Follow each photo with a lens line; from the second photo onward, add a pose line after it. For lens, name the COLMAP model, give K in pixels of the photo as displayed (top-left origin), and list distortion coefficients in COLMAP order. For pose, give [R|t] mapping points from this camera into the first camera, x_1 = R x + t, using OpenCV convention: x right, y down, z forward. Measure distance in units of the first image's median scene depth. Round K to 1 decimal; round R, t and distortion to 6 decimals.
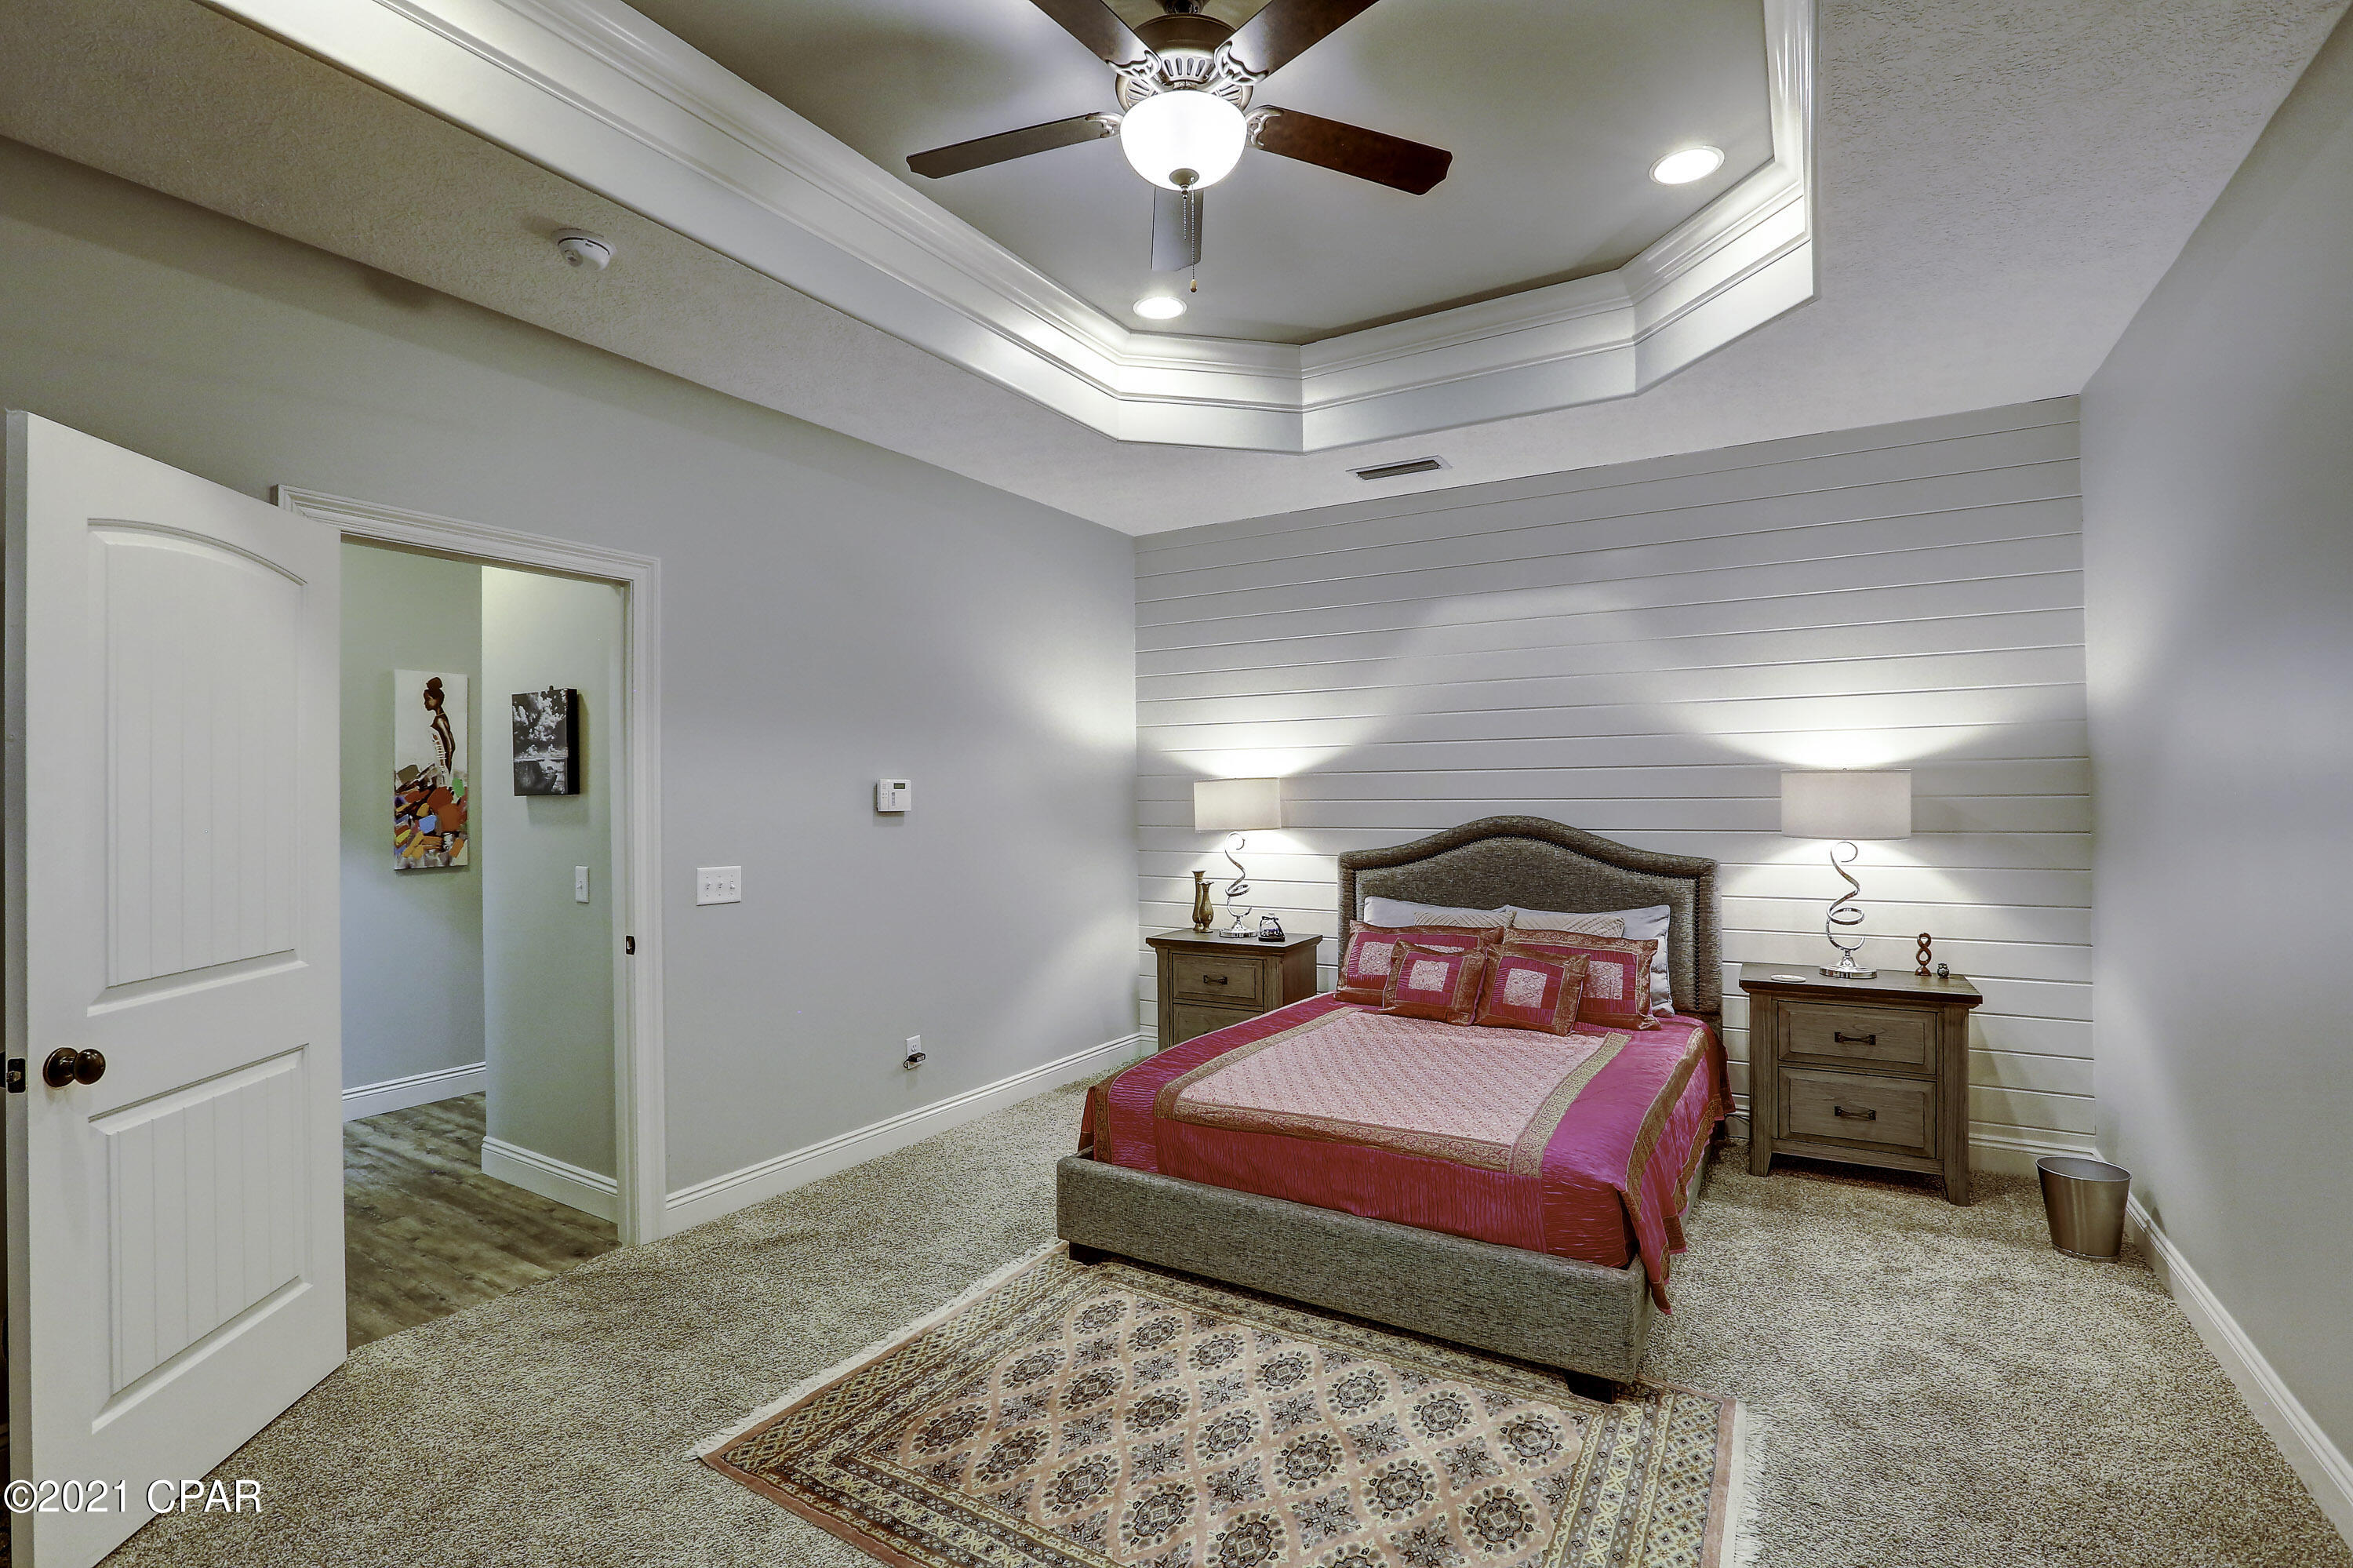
lens RADIAL K [[1077.6, 0, 1187.8], [0, 1077.6, 769.2], [0, 0, 1]] dist [-0.046903, 0.016629]
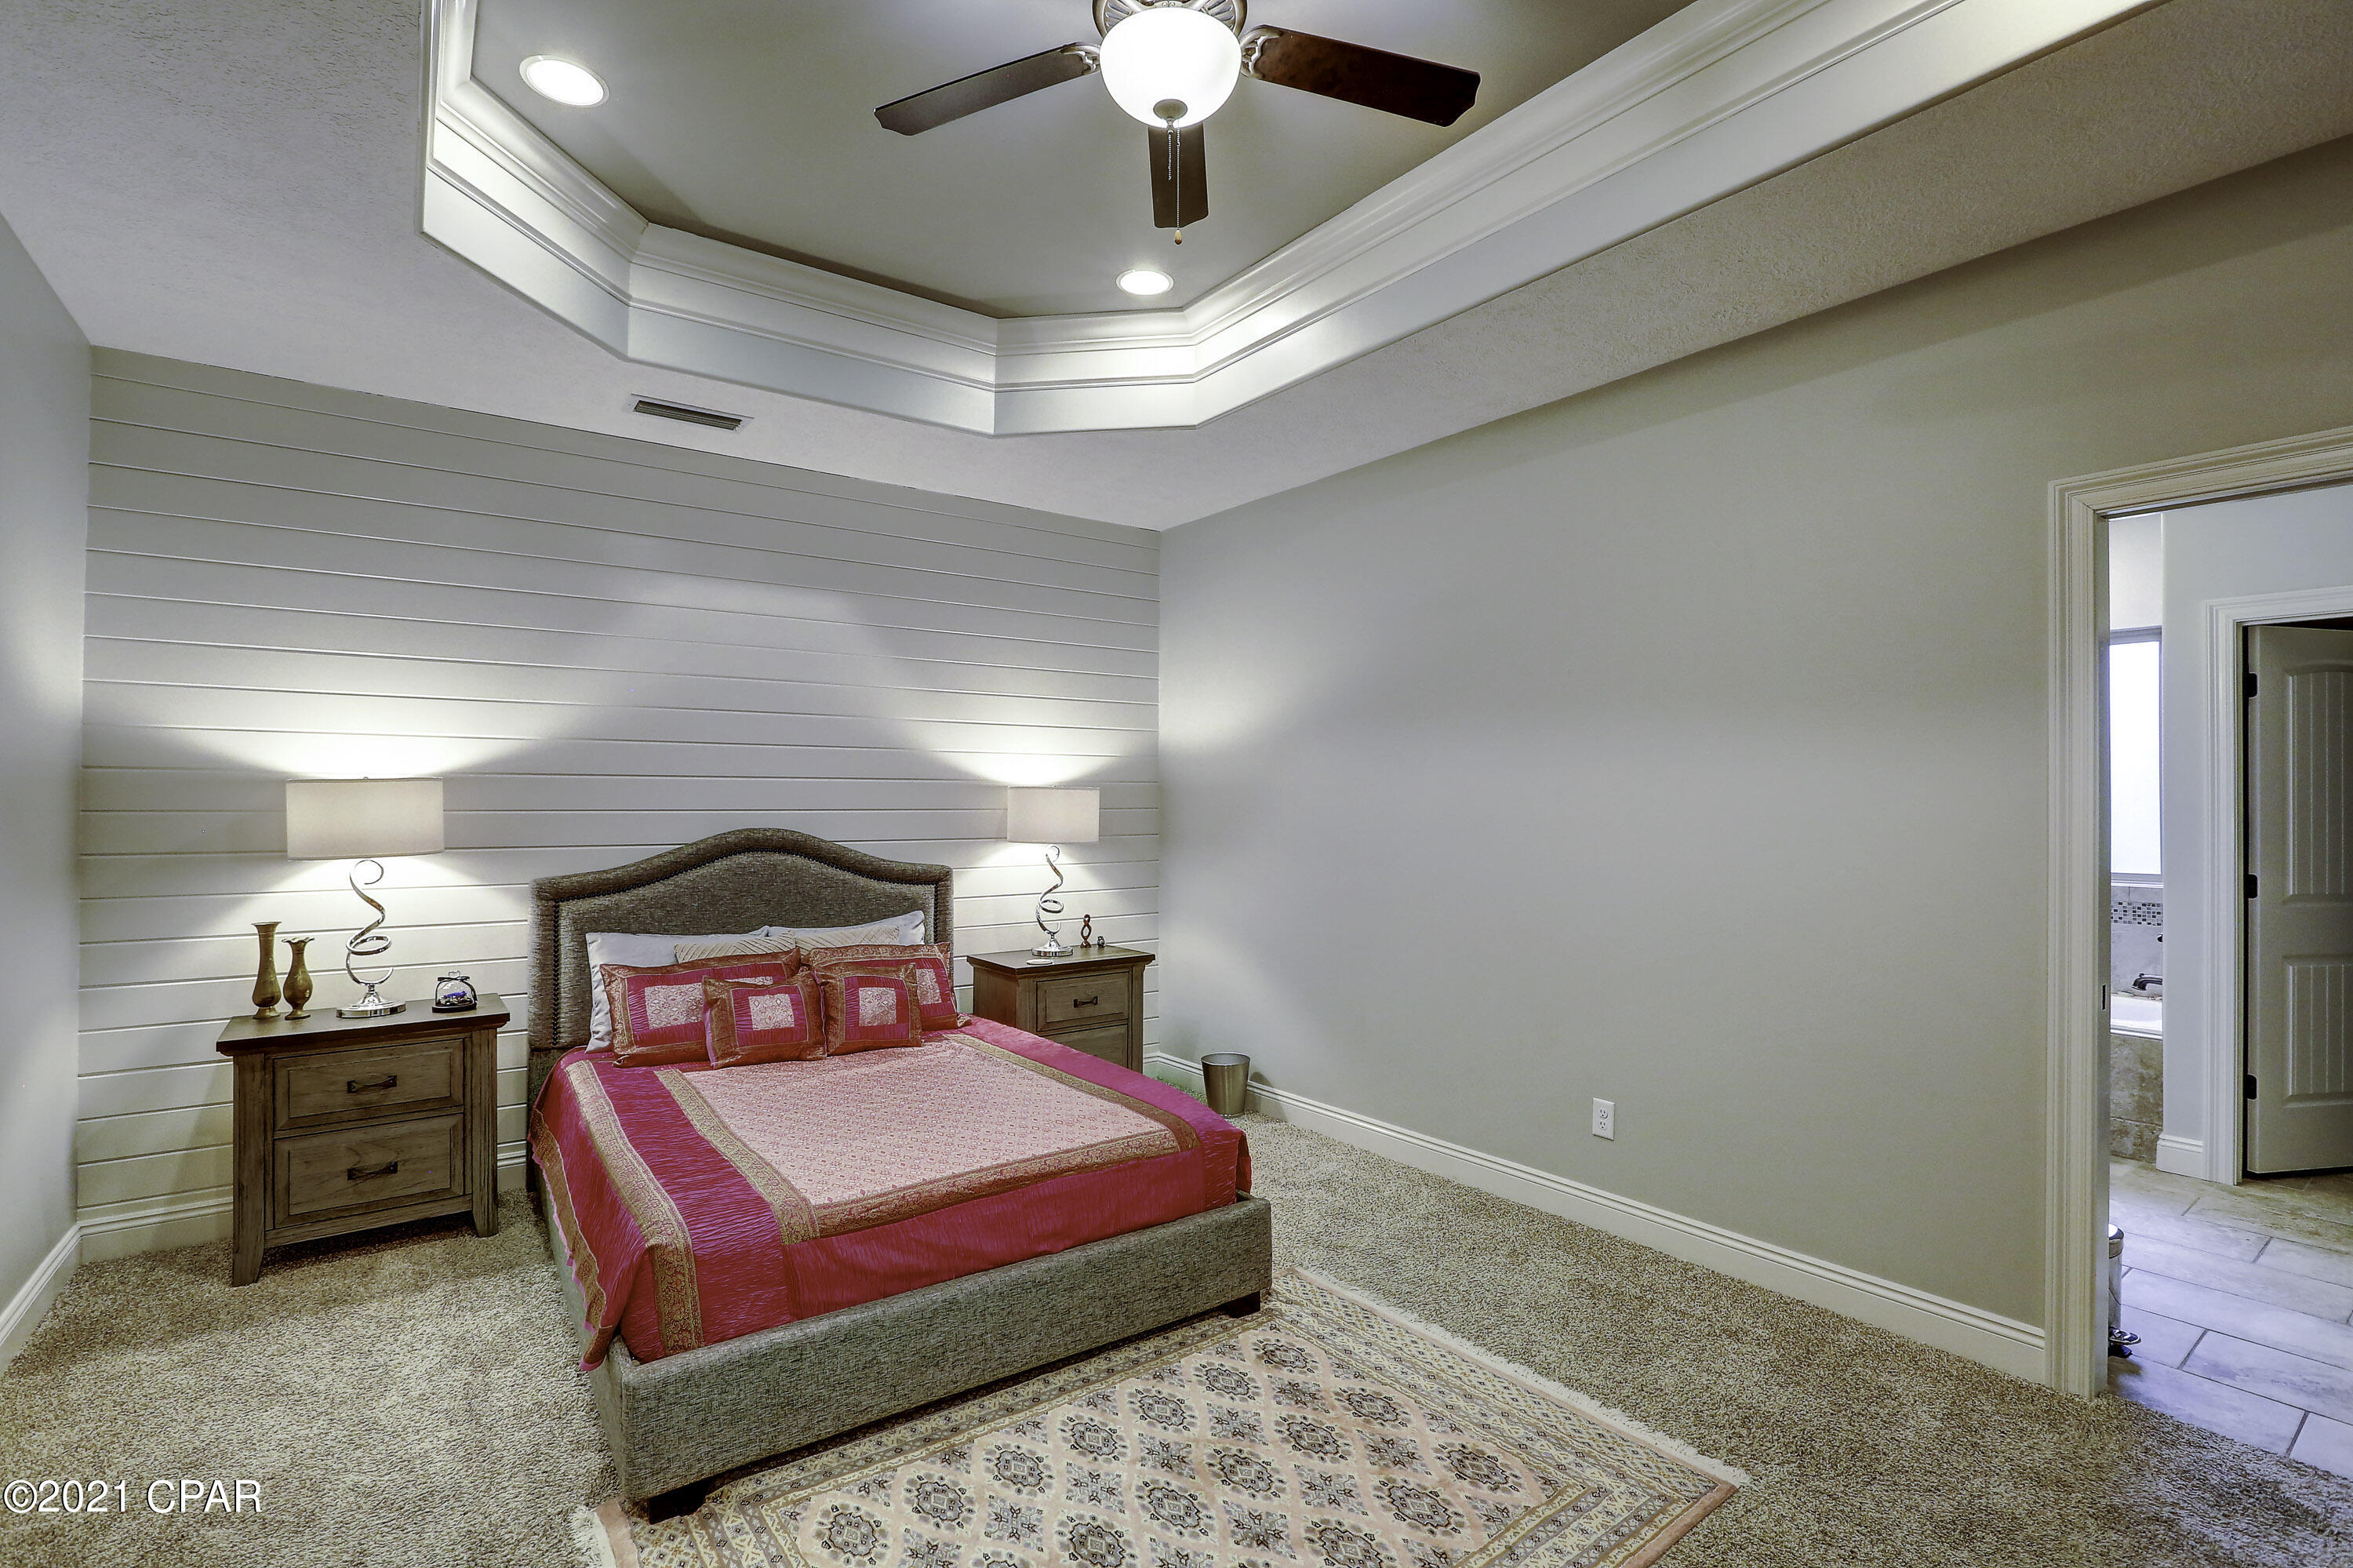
lens RADIAL K [[1077.6, 0, 1164.7], [0, 1077.6, 771.2], [0, 0, 1]] dist [-0.046903, 0.016629]
pose [[0.385389, 0.036774, 0.922021, -0.503935], [-0.027419, 0.999221, -0.028392, 0.013804], [-0.922347, -0.014338, 0.386097, 0.408067]]
